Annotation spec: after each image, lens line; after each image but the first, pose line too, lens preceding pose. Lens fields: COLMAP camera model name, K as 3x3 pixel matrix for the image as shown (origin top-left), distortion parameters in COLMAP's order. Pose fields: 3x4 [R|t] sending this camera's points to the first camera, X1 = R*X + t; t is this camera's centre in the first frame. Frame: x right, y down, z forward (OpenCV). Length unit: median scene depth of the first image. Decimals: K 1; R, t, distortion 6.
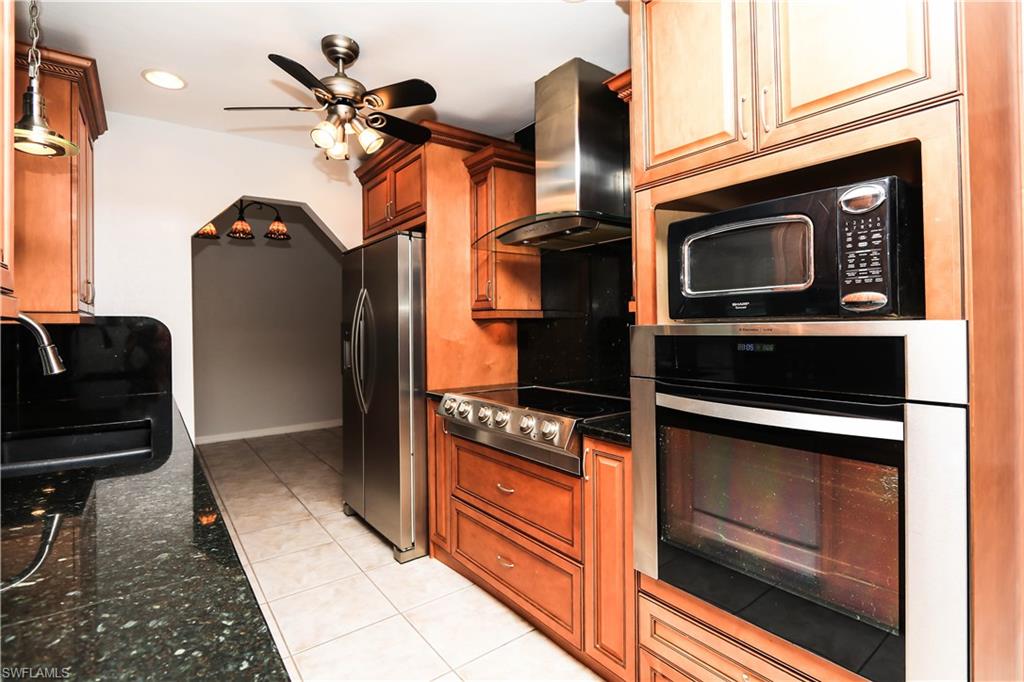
lens RADIAL K [[476.1, 0, 508.8], [0, 476.1, 333.5], [0, 0, 1]] dist [-0.004462, -0.000900]
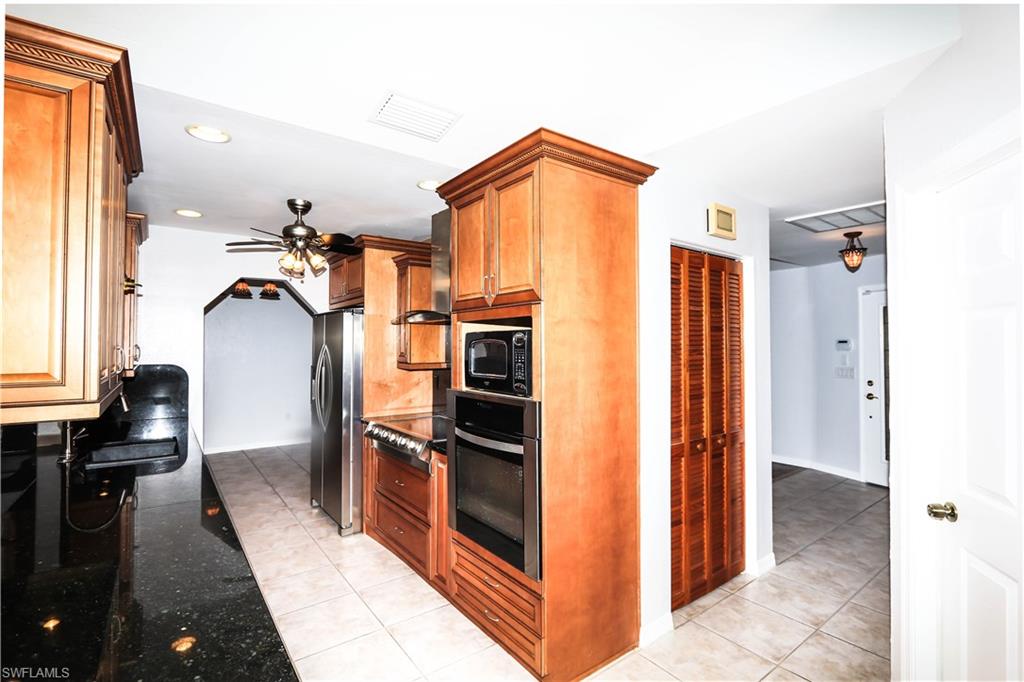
lens RADIAL K [[476.1, 0, 514.6], [0, 476.1, 338.9], [0, 0, 1]] dist [-0.004462, -0.000900]
pose [[0.999919, 0.009732, -0.008226, 0.304369], [-0.009886, 0.999772, -0.018941, -0.100386], [0.008040, 0.019021, 0.999787, -0.460158]]
